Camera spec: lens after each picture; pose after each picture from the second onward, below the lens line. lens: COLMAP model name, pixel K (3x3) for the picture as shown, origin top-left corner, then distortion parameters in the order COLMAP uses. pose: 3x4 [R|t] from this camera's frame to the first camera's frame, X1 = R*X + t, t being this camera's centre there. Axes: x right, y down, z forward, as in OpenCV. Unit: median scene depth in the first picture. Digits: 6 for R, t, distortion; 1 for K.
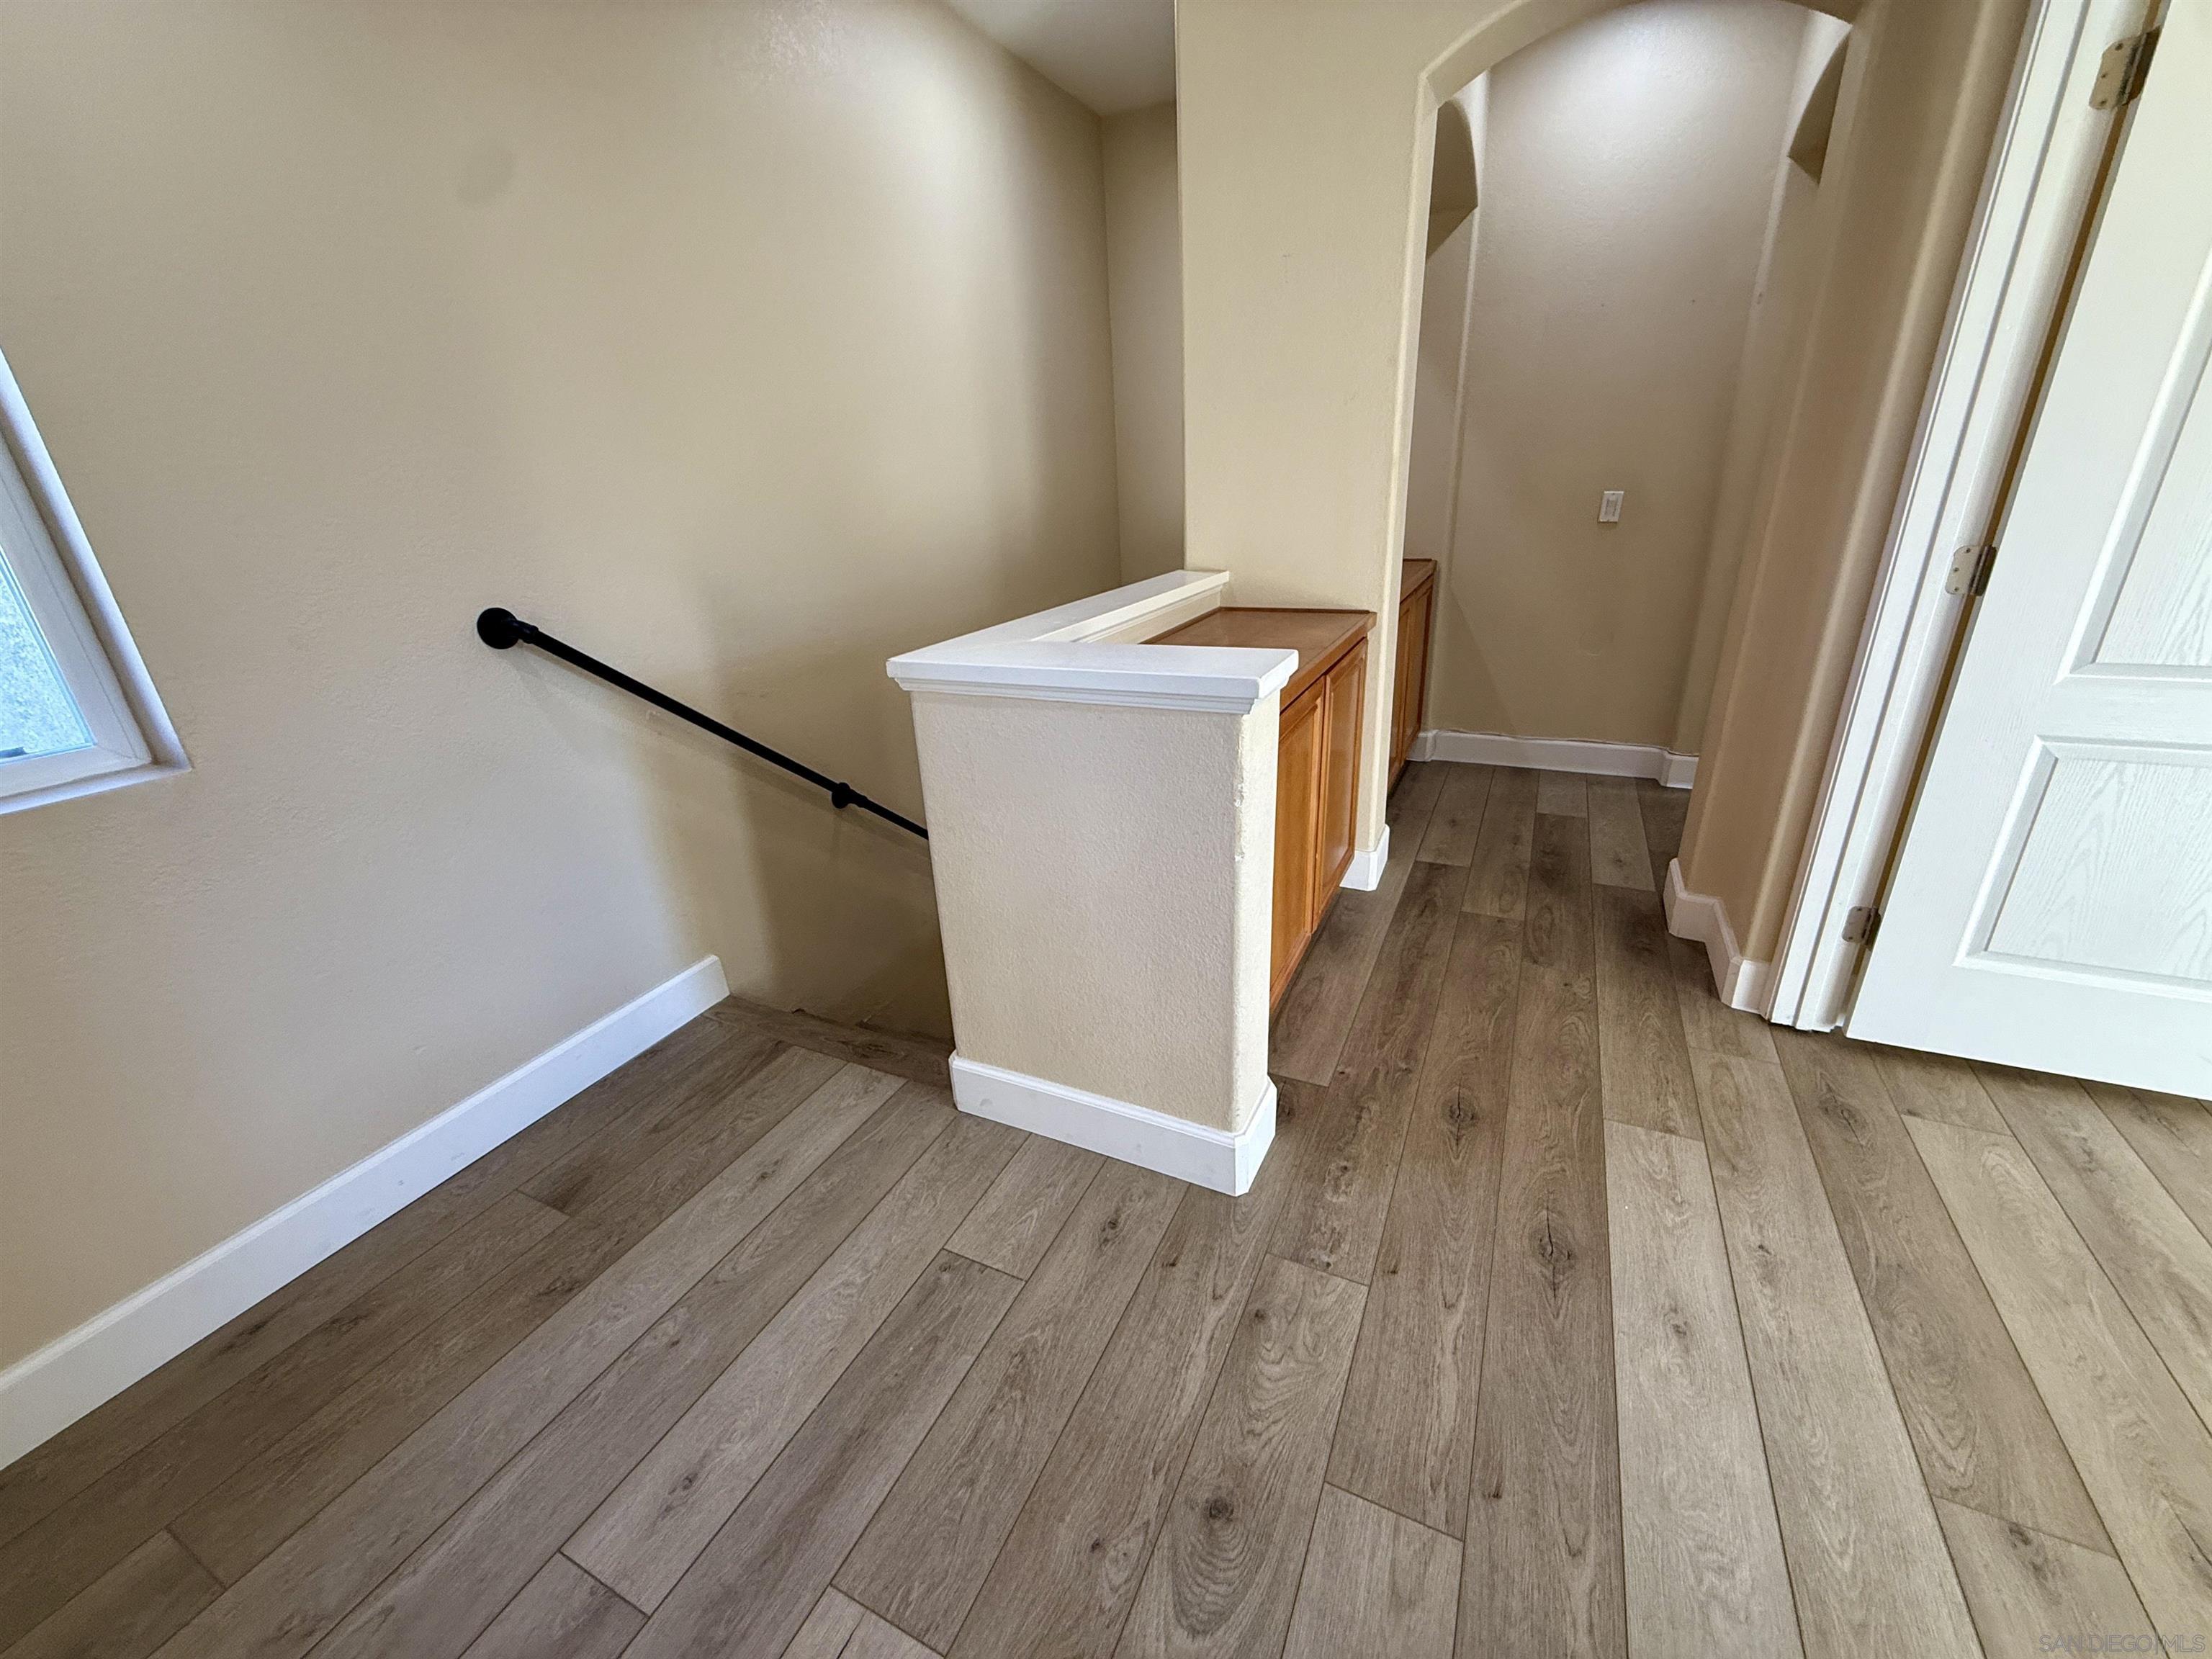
lens RADIAL K [[882.1, 0, 1100.8], [0, 882.1, 824.7], [0, 0, 1]] dist [-0.001046, 0.000343]
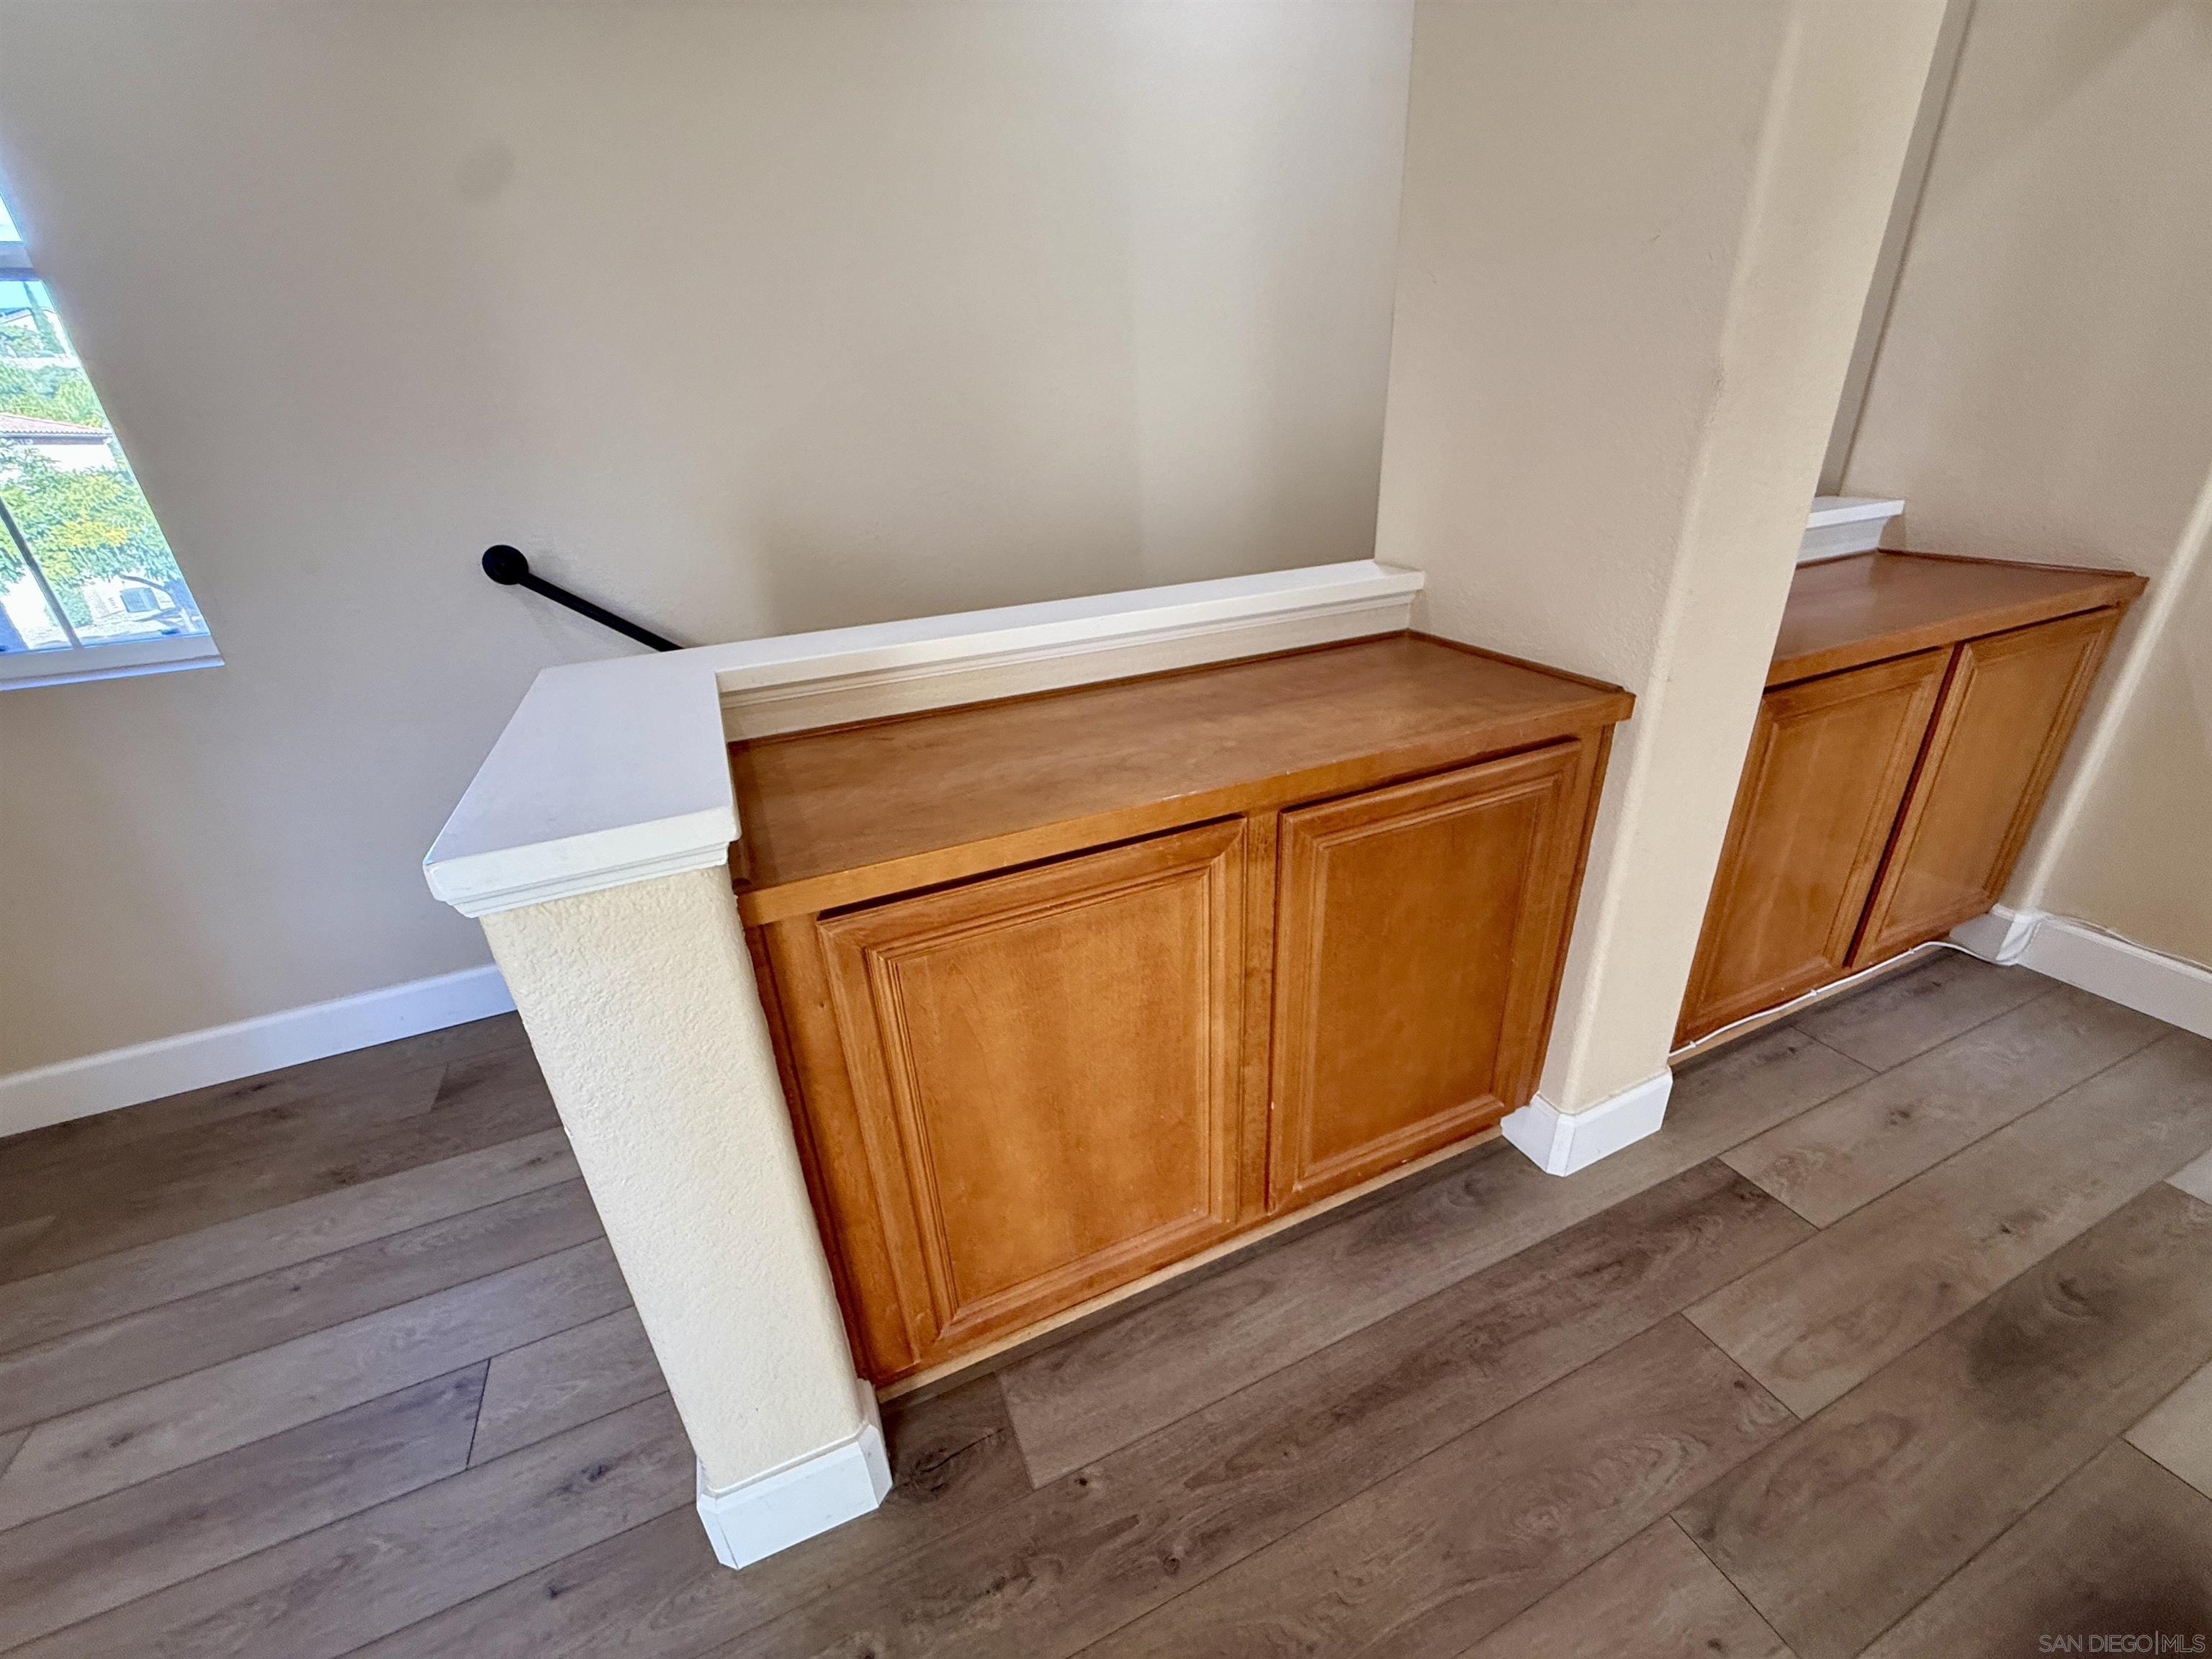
lens RADIAL K [[882.1, 0, 1108.6], [0, 882.1, 826.6], [0, 0, 1]] dist [-0.001046, 0.000343]
pose [[0.759364, 0.284596, -0.585125, 0.426278], [-0.224589, 0.958647, 0.174804, -0.203715], [0.610677, -0.001327, 0.791879, 0.462095]]
